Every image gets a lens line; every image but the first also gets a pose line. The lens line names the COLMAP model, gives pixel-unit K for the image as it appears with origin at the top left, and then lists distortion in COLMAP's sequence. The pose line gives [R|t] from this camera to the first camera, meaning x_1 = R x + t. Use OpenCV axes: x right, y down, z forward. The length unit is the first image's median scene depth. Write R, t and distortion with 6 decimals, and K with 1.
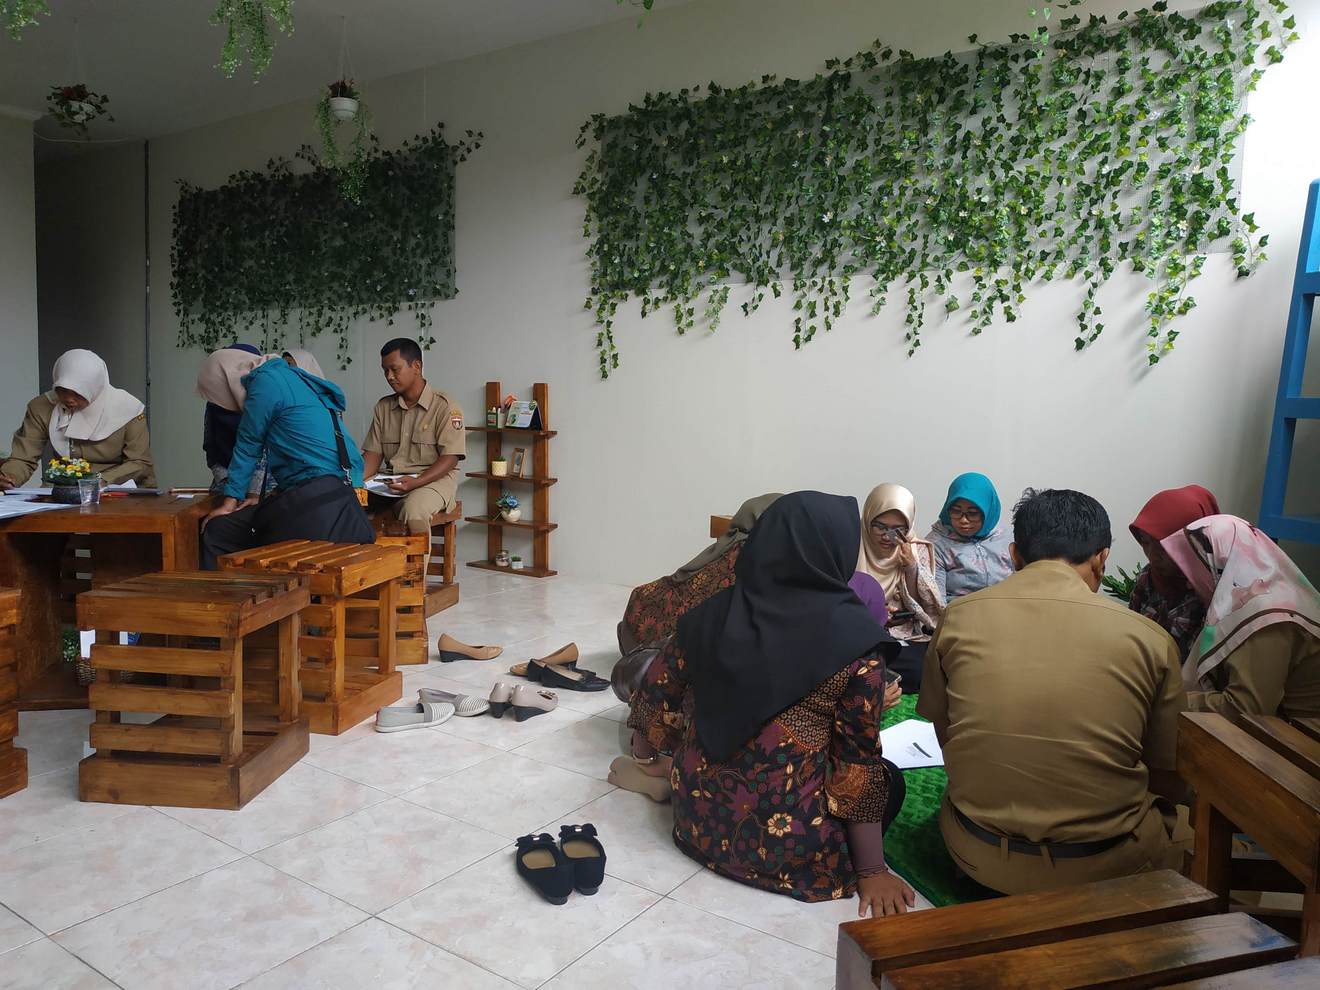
lens RADIAL K [[960.5, 0, 658.0], [0, 960.5, 506.3], [0, 0, 1]] dist [0.030270, -0.039301]
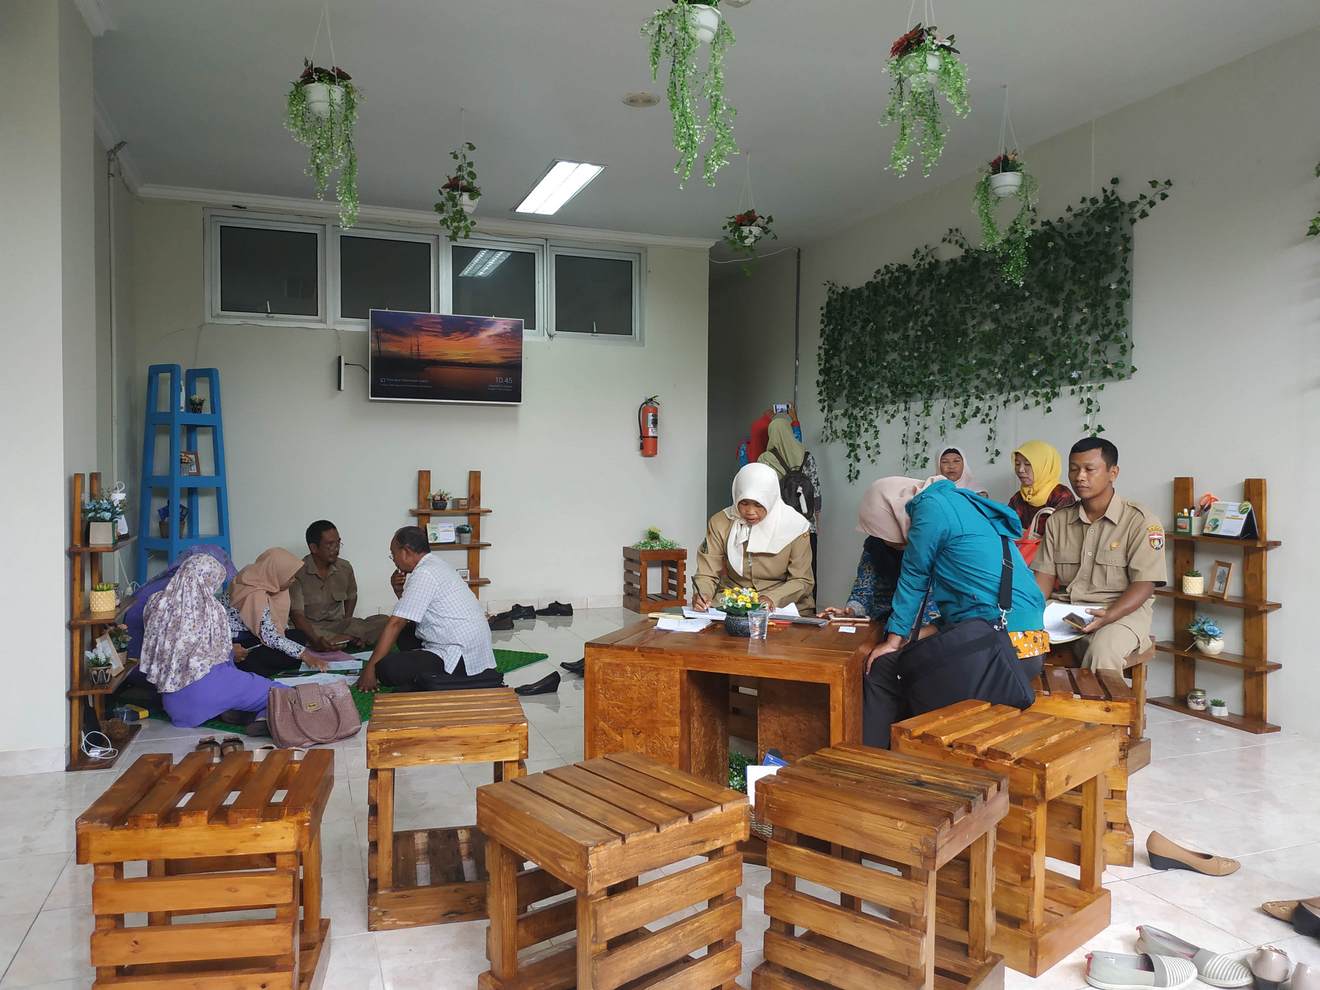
lens RADIAL K [[954.3, 0, 660.0], [0, 954.3, 495.0], [0, 0, 1]] dist [-0.030259, -0.001868]
pose [[0.821981, -0.011570, -0.569397, -0.079750], [-0.027993, 0.997764, -0.060686, -0.053143], [0.568826, 0.065822, 0.819820, 0.099094]]
